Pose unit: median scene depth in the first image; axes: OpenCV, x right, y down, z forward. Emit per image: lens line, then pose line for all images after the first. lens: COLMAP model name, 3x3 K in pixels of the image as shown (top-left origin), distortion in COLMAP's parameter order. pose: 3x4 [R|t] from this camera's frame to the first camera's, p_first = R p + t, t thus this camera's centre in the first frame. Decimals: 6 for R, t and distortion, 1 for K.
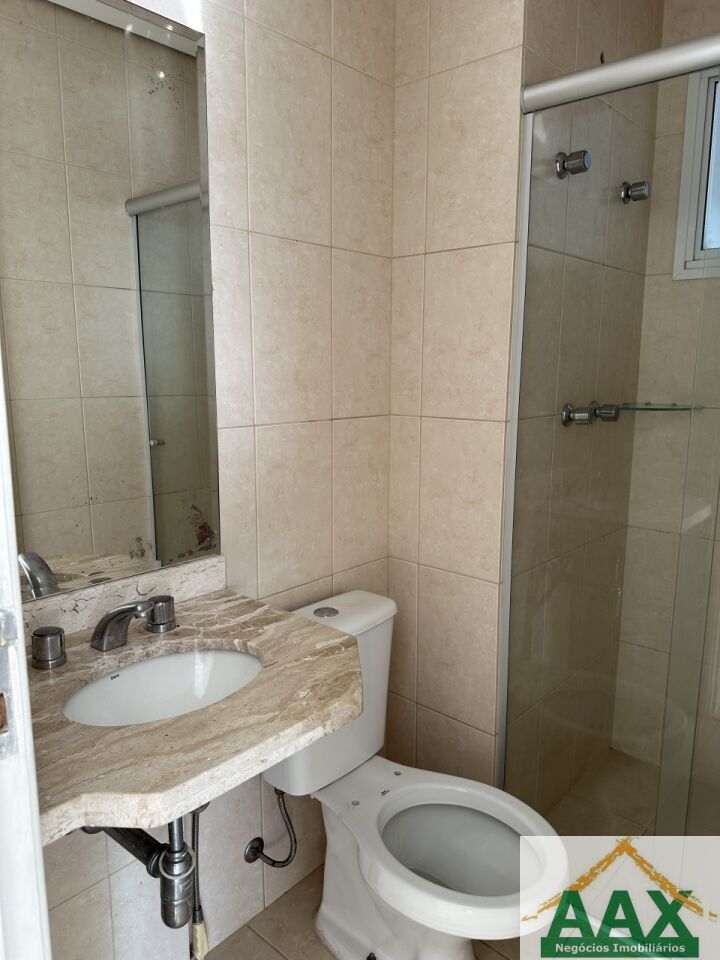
lens RADIAL K [[678.7, 0, 359.7], [0, 678.7, 475.6], [0, 0, 1]] dist [0.146880, -0.235397]
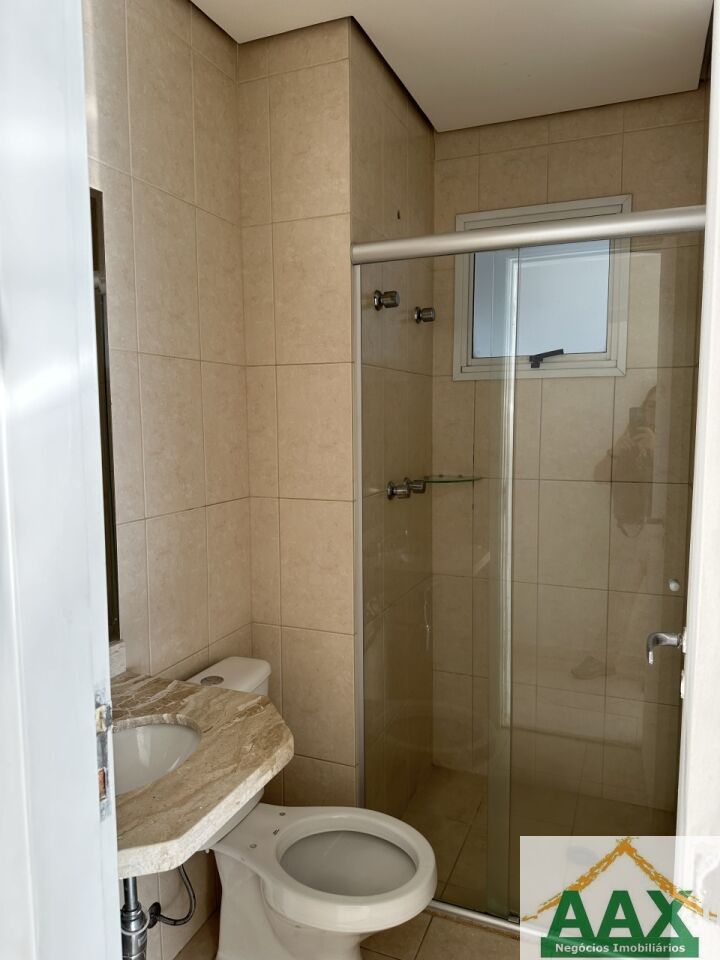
lens RADIAL K [[678.7, 0, 359.7], [0, 678.7, 475.6], [0, 0, 1]] dist [0.146880, -0.235397]
pose [[0.945168, -0.040114, 0.324113, -0.175828], [0.063552, 0.996048, -0.062051, -0.049588], [-0.320343, 0.079246, 0.943981, -0.172519]]
